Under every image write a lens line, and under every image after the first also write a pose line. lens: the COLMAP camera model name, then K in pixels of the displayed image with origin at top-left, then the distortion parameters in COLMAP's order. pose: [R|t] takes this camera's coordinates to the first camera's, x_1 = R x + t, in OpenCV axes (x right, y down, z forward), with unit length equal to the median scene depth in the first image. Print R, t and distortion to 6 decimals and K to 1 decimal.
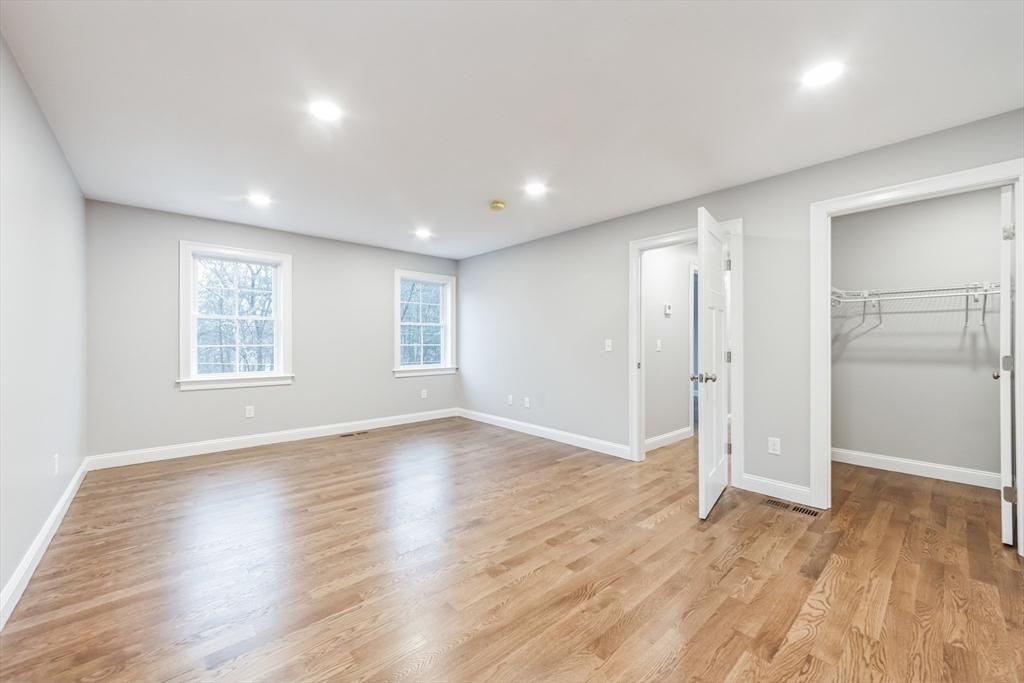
lens RADIAL K [[397.9, 0, 510.2], [0, 397.9, 342.0], [0, 0, 1]] dist [0.003826, 0.001333]
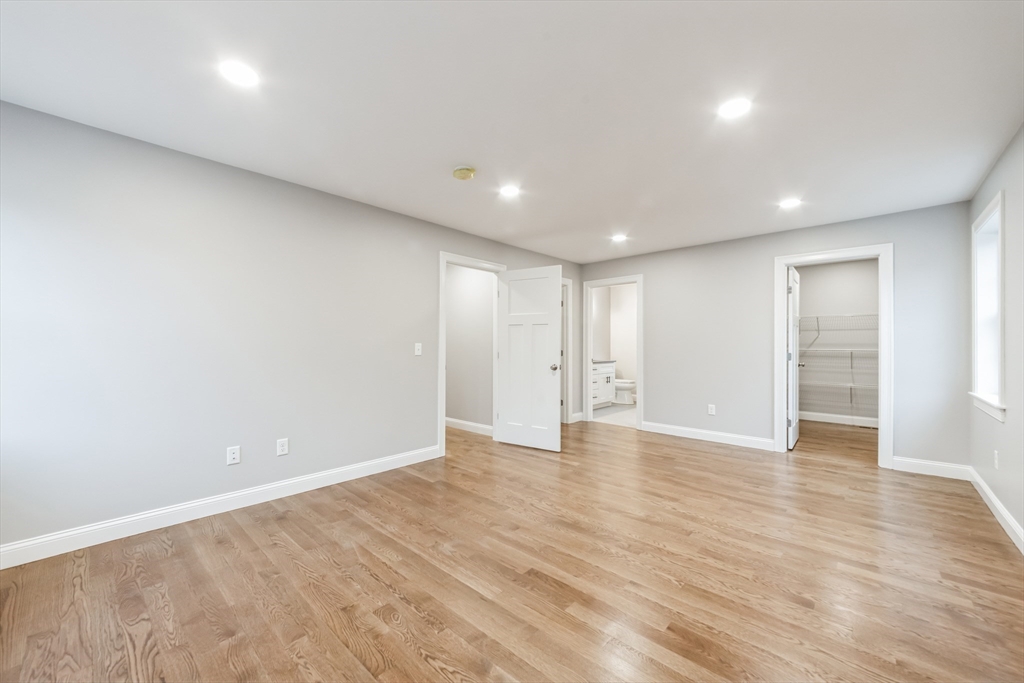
lens RADIAL K [[397.9, 0, 512.7], [0, 397.9, 341.1], [0, 0, 1]] dist [0.003826, 0.001333]
pose [[-0.102833, 0.004326, 0.994689, -0.757261], [0.000423, 0.999991, -0.004305, -0.006926], [-0.994699, -0.000022, -0.102834, 0.901926]]
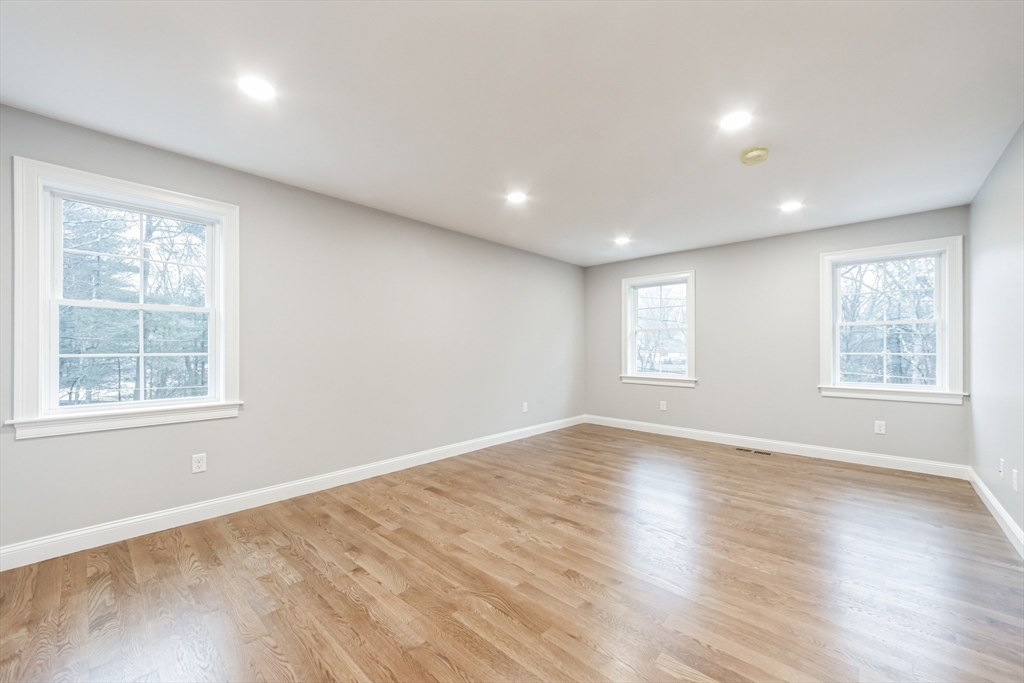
lens RADIAL K [[397.9, 0, 514.4], [0, 397.9, 351.3], [0, 0, 1]] dist [0.003826, 0.001333]
pose [[0.099565, 0.006706, -0.995008, 0.576995], [-0.001819, 0.999977, 0.006558, -0.000872], [0.995029, 0.001157, 0.099575, 0.463110]]
